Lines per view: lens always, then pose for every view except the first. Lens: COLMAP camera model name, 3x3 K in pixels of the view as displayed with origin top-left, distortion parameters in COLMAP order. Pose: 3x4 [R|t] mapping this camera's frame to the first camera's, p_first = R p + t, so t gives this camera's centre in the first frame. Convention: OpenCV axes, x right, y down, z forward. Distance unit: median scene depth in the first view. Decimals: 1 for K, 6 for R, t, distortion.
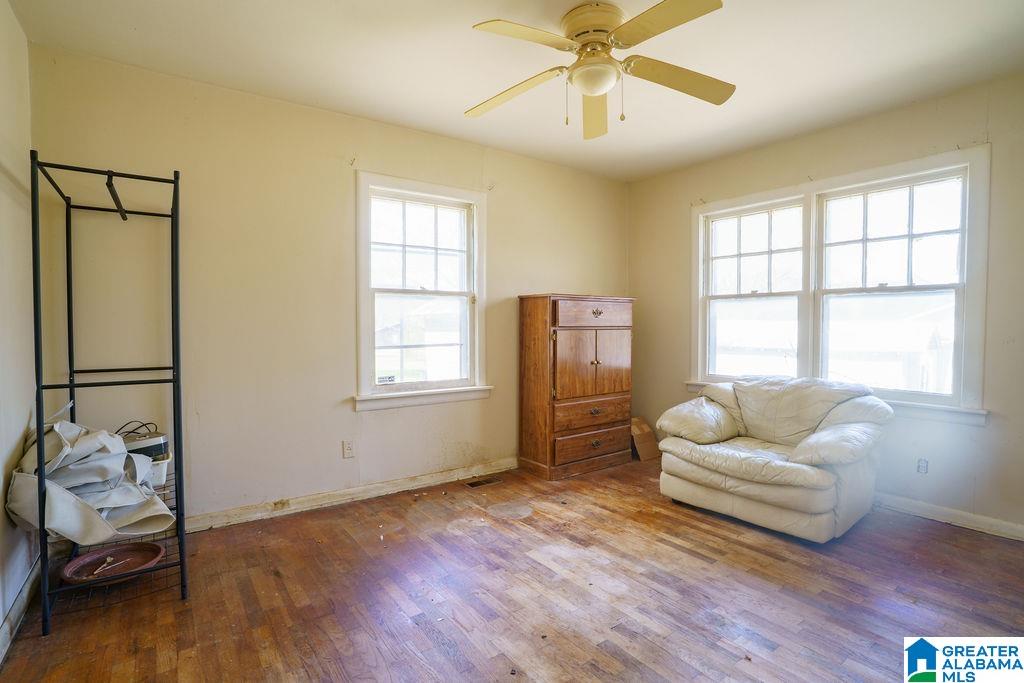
lens RADIAL K [[499.4, 0, 508.1], [0, 499.4, 339.8], [0, 0, 1]] dist [-0.048105, 0.001640]
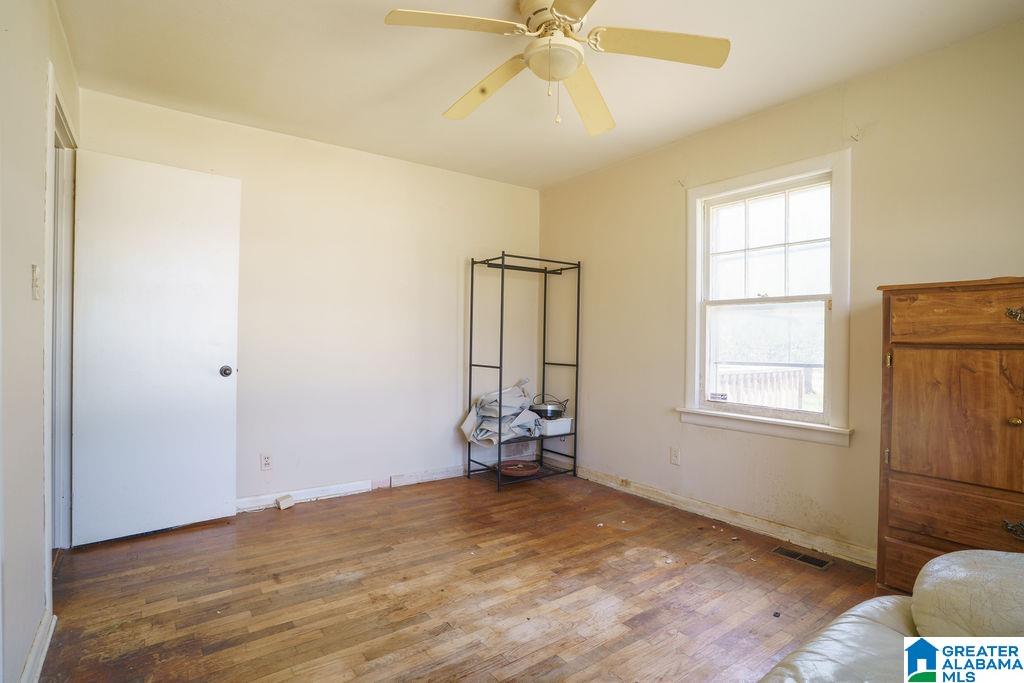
lens RADIAL K [[499.4, 0, 513.8], [0, 499.4, 339.8], [0, 0, 1]] dist [-0.048105, 0.001640]
pose [[0.026075, -0.000381, -0.999660, 0.738329], [-0.036138, 0.999346, -0.001323, -0.013179], [0.999007, 0.036160, 0.026044, 0.636041]]
